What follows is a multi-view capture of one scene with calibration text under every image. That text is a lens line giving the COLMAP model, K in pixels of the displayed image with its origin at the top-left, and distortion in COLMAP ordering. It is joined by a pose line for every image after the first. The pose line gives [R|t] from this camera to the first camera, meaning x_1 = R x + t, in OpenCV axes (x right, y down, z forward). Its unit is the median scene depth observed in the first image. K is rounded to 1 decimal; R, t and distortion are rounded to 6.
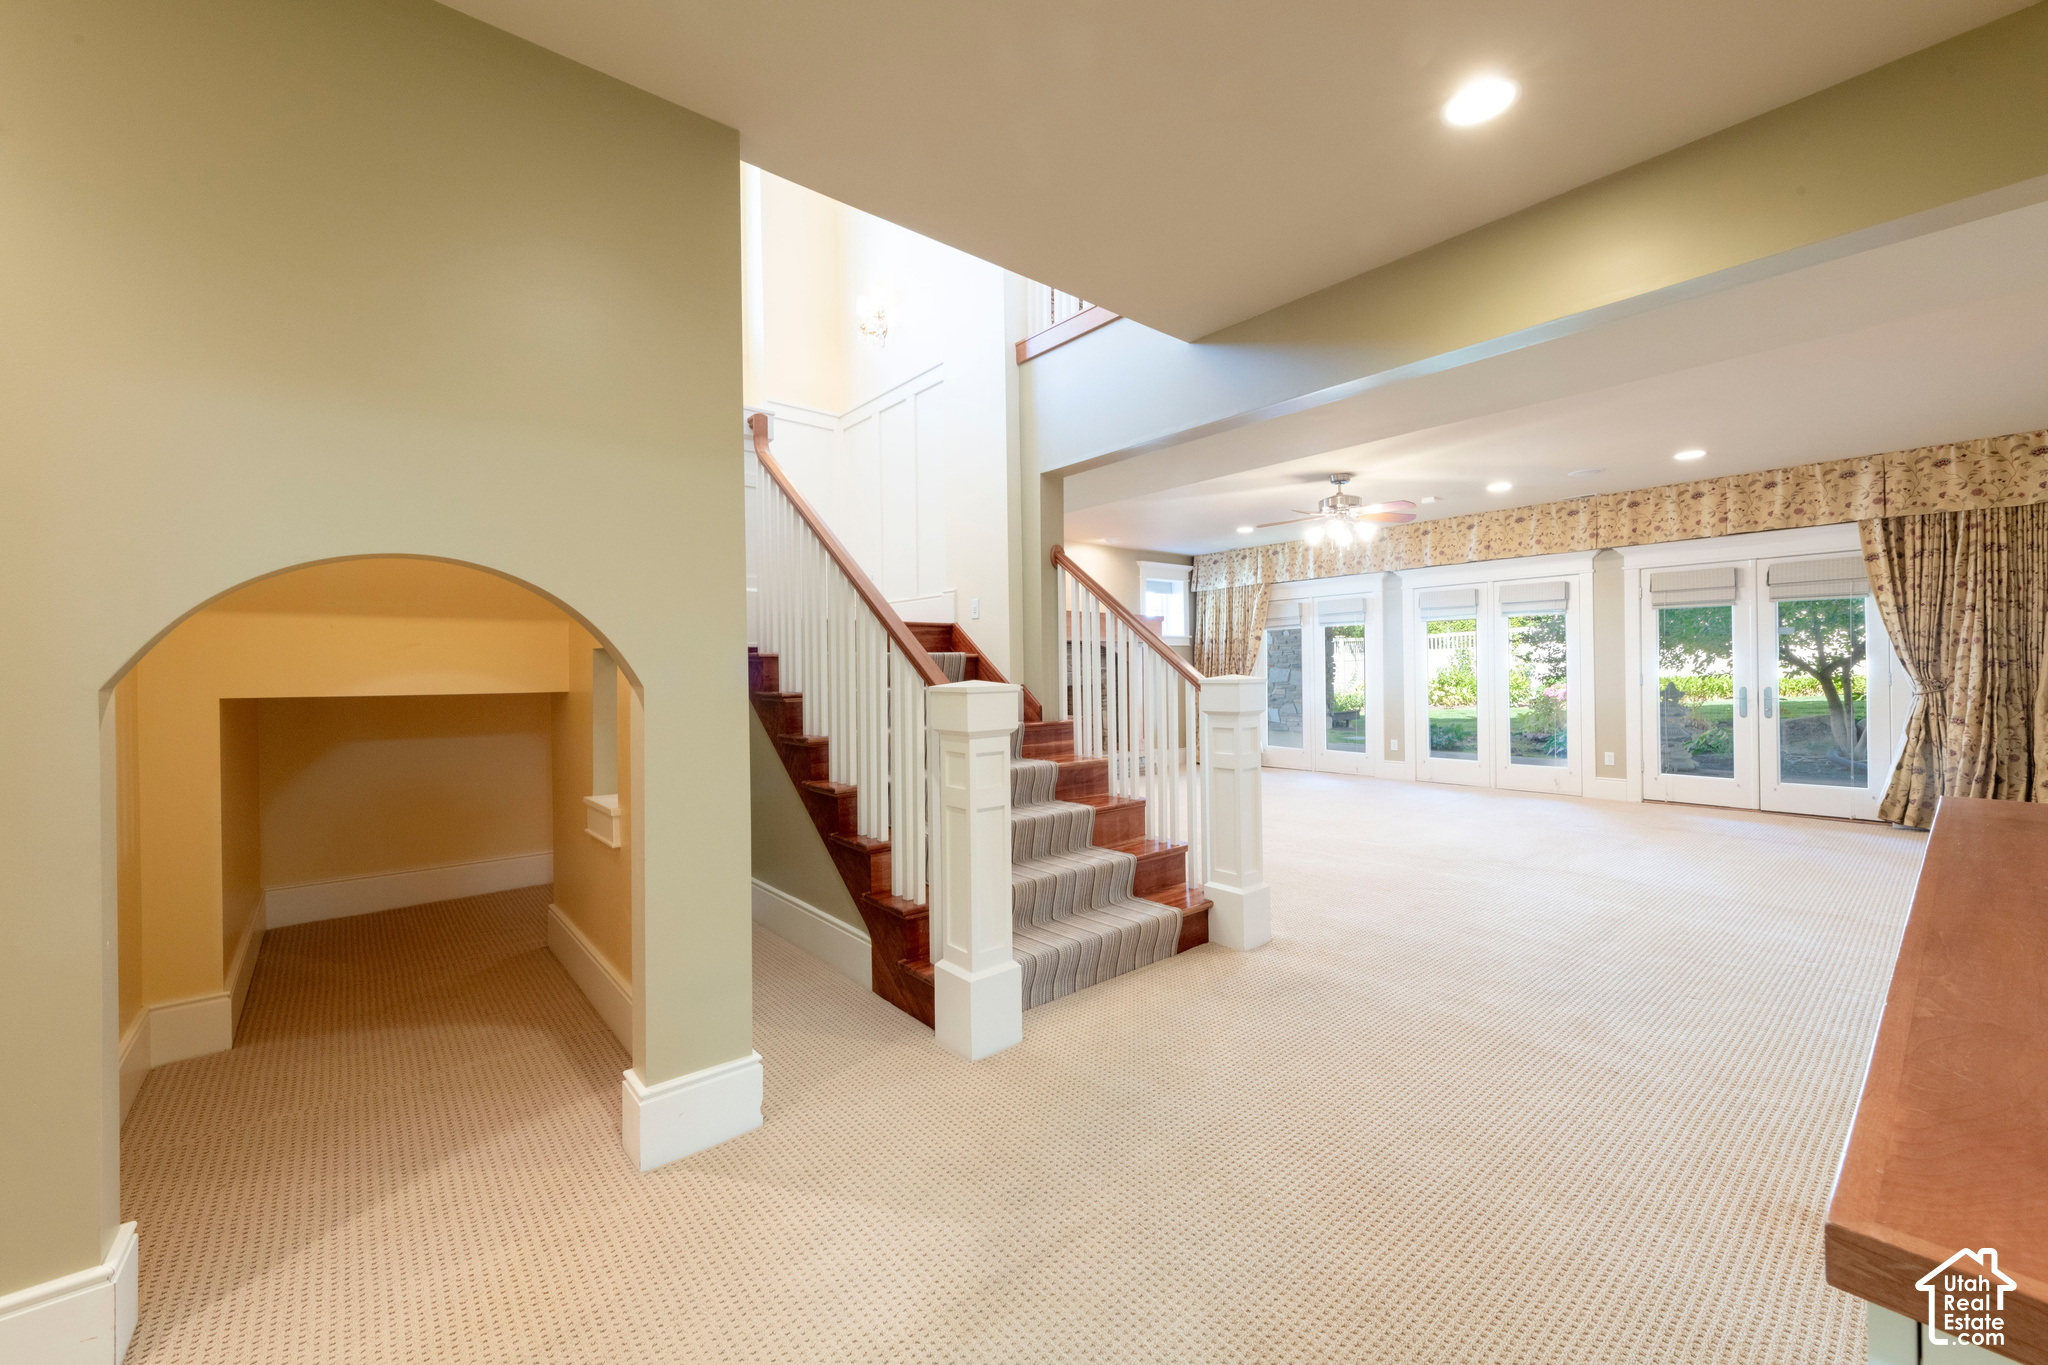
lens RADIAL K [[803.5, 0, 1023.1], [0, 803.5, 672.5], [0, 0, 1]] dist [0.000757, 0.000017]
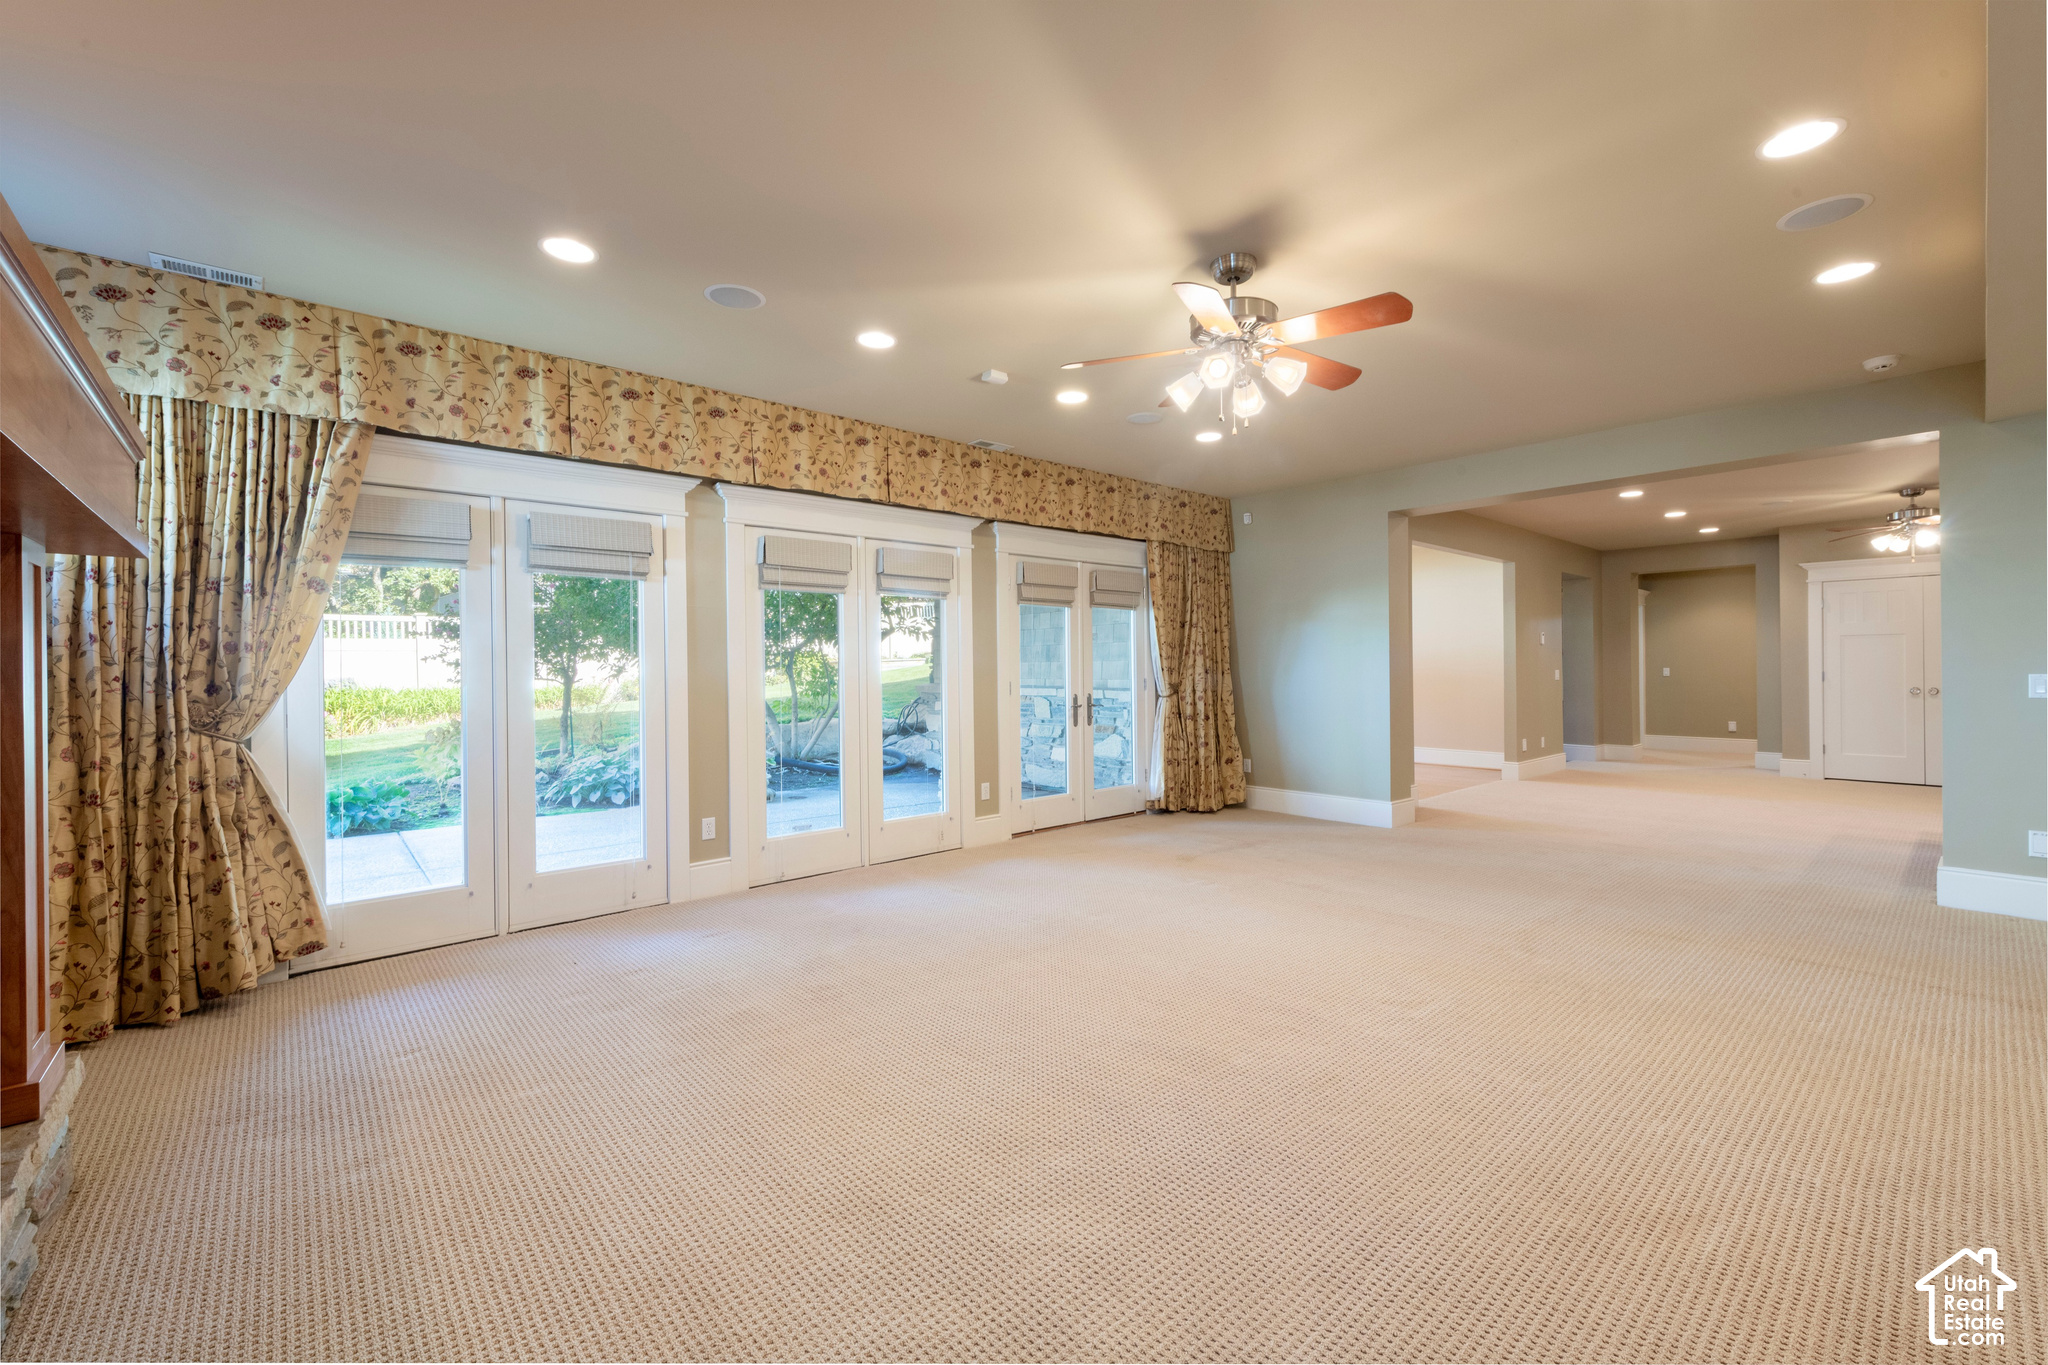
lens RADIAL K [[830.5, 0, 1022.7], [0, 830.5, 669.0], [0, 0, 1]] dist [0.003938, 0.000156]
pose [[-0.024889, 0.007193, 0.999664, -0.075966], [0.007611, 0.999946, -0.007006, -0.005185], [-0.999661, 0.007434, -0.024942, 0.978014]]
